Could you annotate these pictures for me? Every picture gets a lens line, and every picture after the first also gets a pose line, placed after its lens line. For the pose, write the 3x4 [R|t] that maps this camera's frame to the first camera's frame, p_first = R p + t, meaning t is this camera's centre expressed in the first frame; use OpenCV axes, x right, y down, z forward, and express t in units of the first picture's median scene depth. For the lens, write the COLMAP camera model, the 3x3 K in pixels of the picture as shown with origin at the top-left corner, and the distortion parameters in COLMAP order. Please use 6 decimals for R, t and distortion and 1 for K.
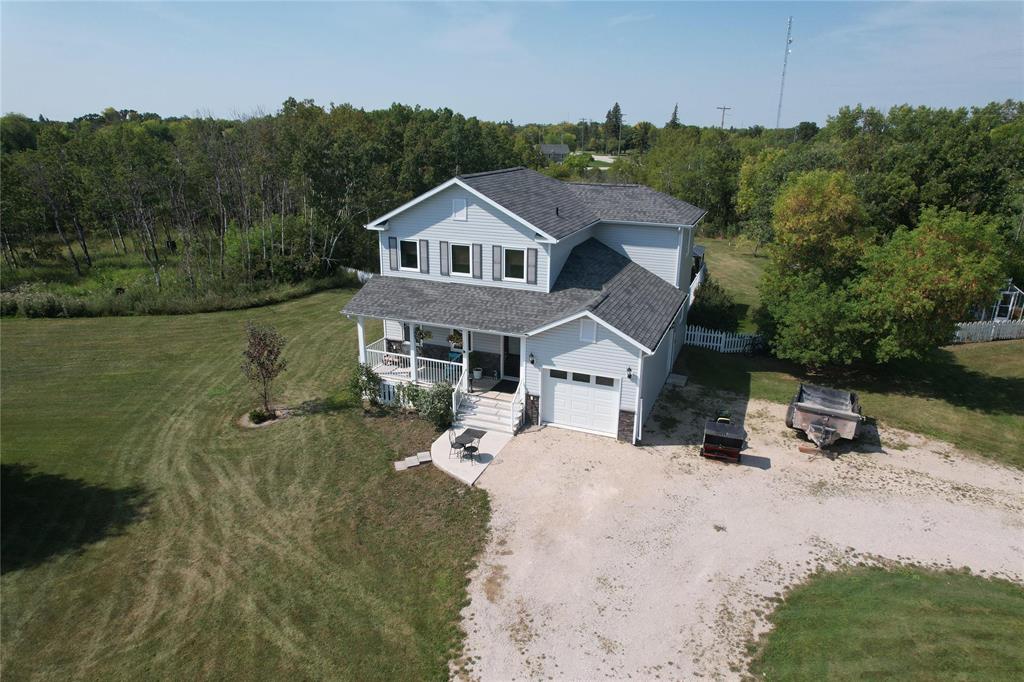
lens RADIAL K [[649.9, 0, 511.6], [0, 649.9, 348.8], [0, 0, 1]] dist [-0.052119, 0.032258]
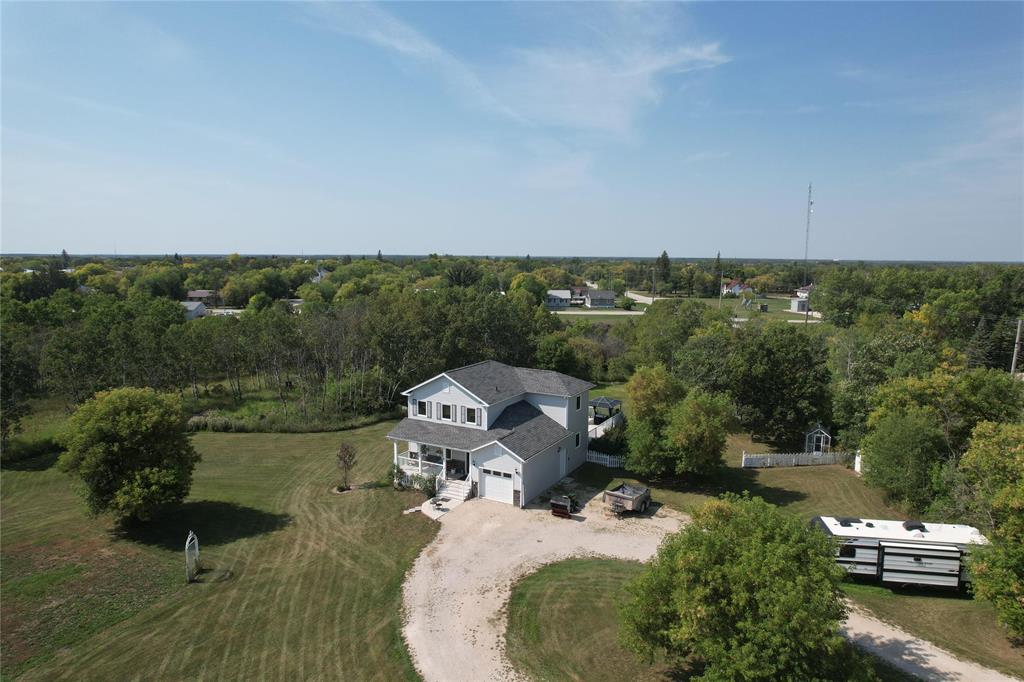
lens RADIAL K [[649.9, 0, 510.1], [0, 649.9, 344.9], [0, 0, 1]] dist [-0.052119, 0.032258]
pose [[0.992781, 0.015157, -0.118981, 0.357632], [-0.037952, 0.980713, -0.191735, 0.035240], [0.113780, 0.194866, 0.974208, -0.978236]]
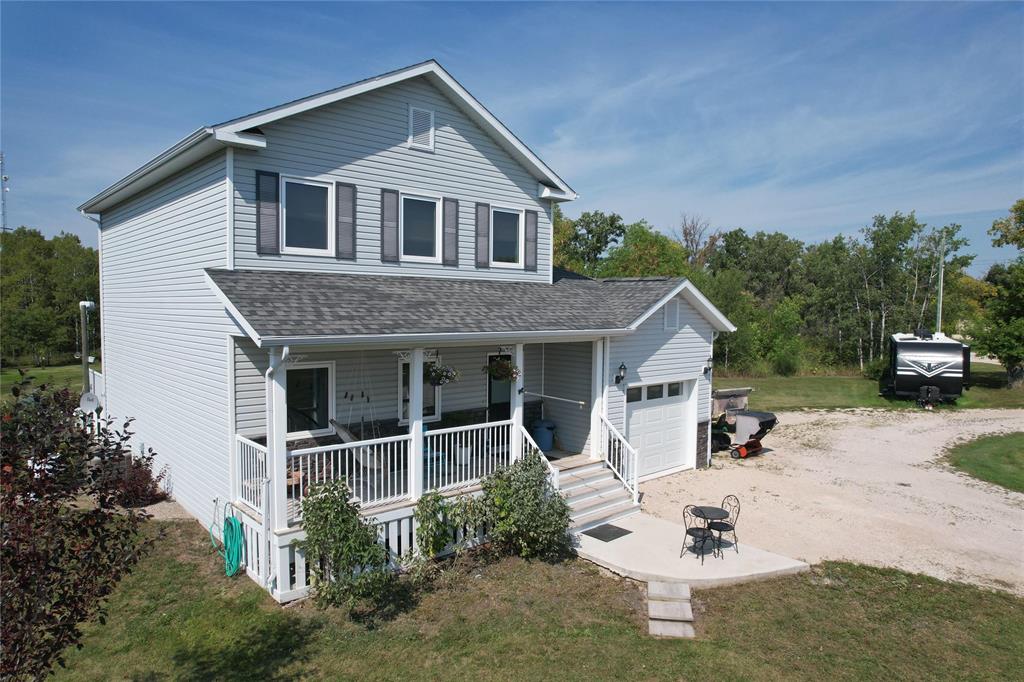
lens RADIAL K [[649.9, 0, 519.1], [0, 649.9, 346.9], [0, 0, 1]] dist [-0.052119, 0.032258]
pose [[0.432654, -0.062078, 0.899420, -0.515083], [0.283220, 0.956481, -0.070223, 0.006583], [-0.855919, 0.285116, 0.431407, 0.764746]]
